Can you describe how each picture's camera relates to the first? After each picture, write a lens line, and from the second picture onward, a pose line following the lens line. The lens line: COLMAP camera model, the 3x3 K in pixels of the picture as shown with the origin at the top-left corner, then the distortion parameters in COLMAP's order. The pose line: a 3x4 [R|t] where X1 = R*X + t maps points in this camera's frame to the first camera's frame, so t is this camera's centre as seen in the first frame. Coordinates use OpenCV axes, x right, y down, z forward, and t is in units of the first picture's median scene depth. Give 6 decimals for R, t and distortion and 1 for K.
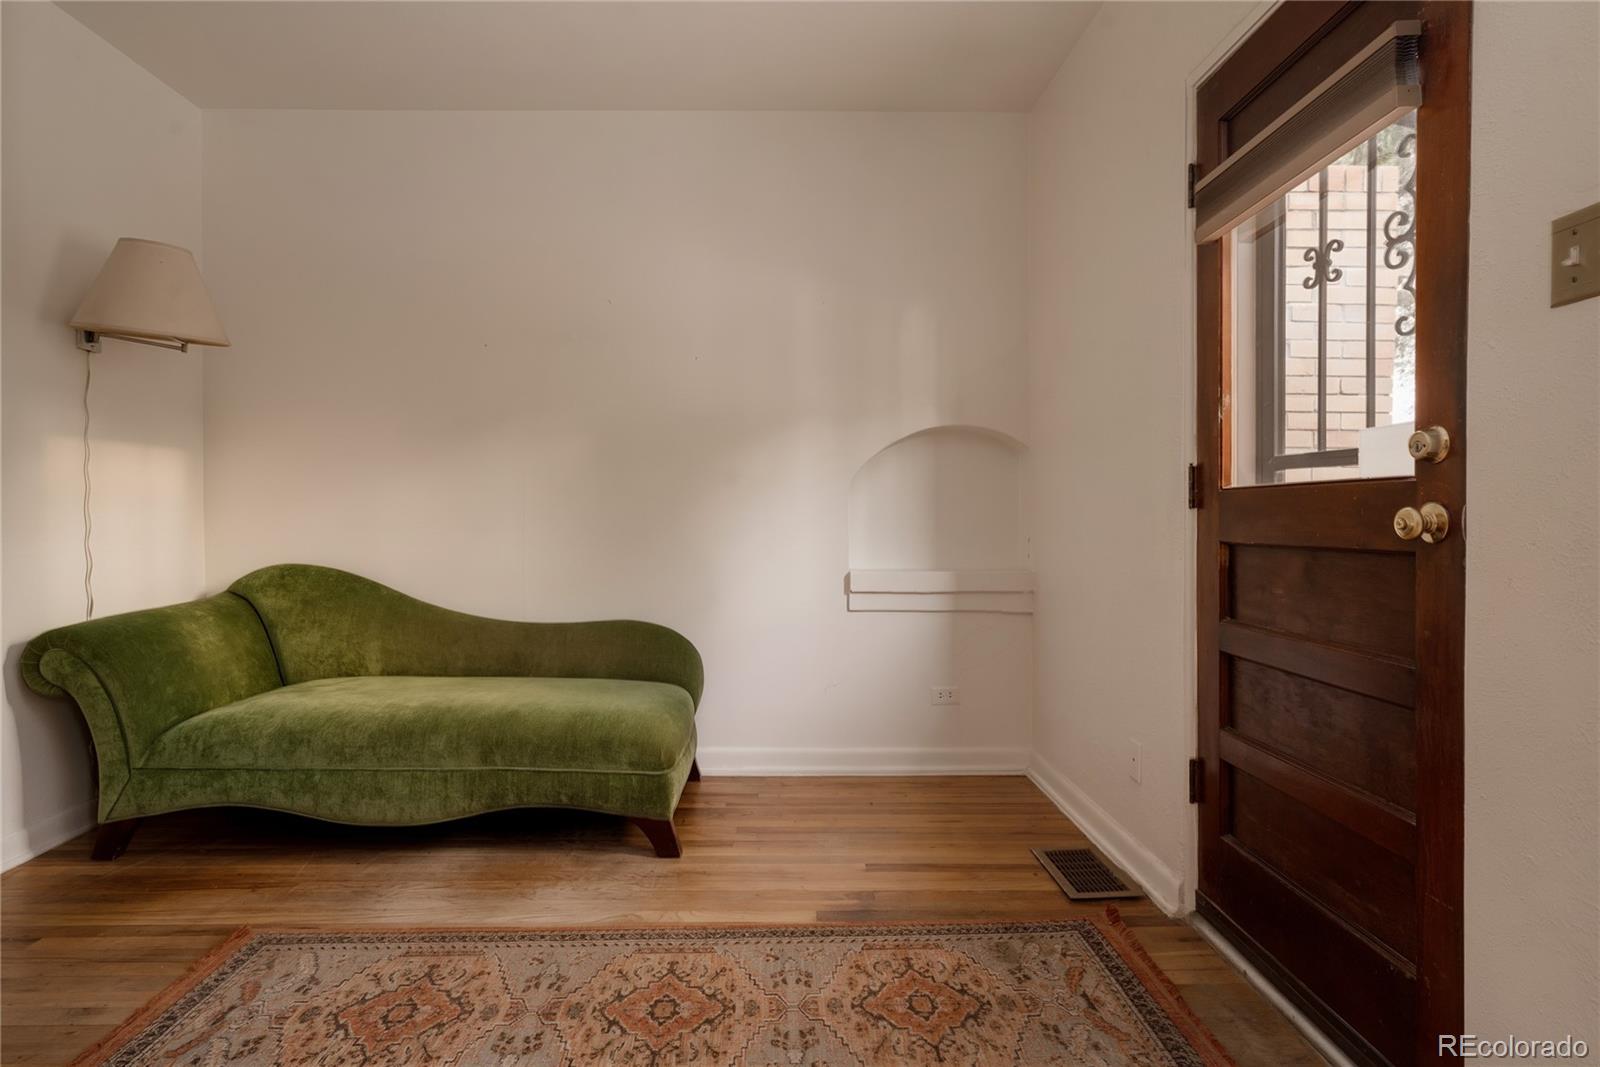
lens RADIAL K [[811.8, 0, 792.6], [0, 811.8, 536.4], [0, 0, 1]] dist [0.013514, -0.000367]
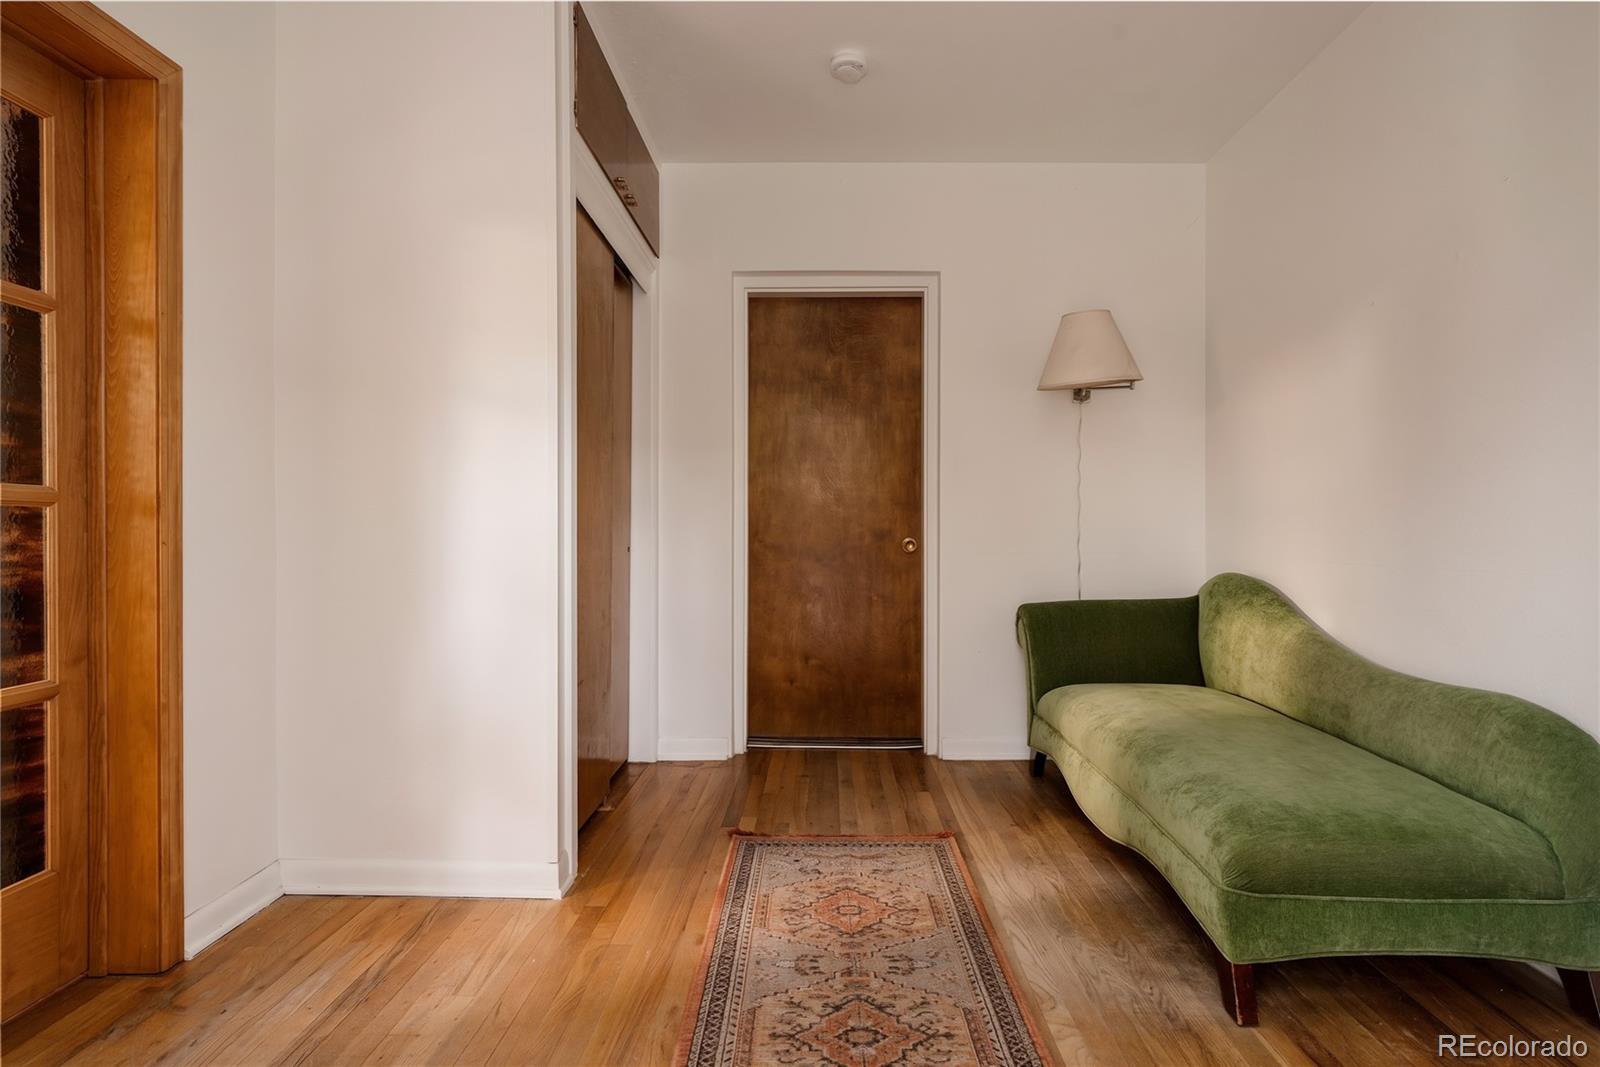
lens RADIAL K [[811.8, 0, 795.1], [0, 811.8, 527.1], [0, 0, 1]] dist [0.013514, -0.000367]
pose [[-0.034988, -0.007821, -0.999357, 0.706503], [-0.017734, 0.999817, -0.007204, -0.007954], [0.999230, 0.017471, -0.035120, 0.829892]]
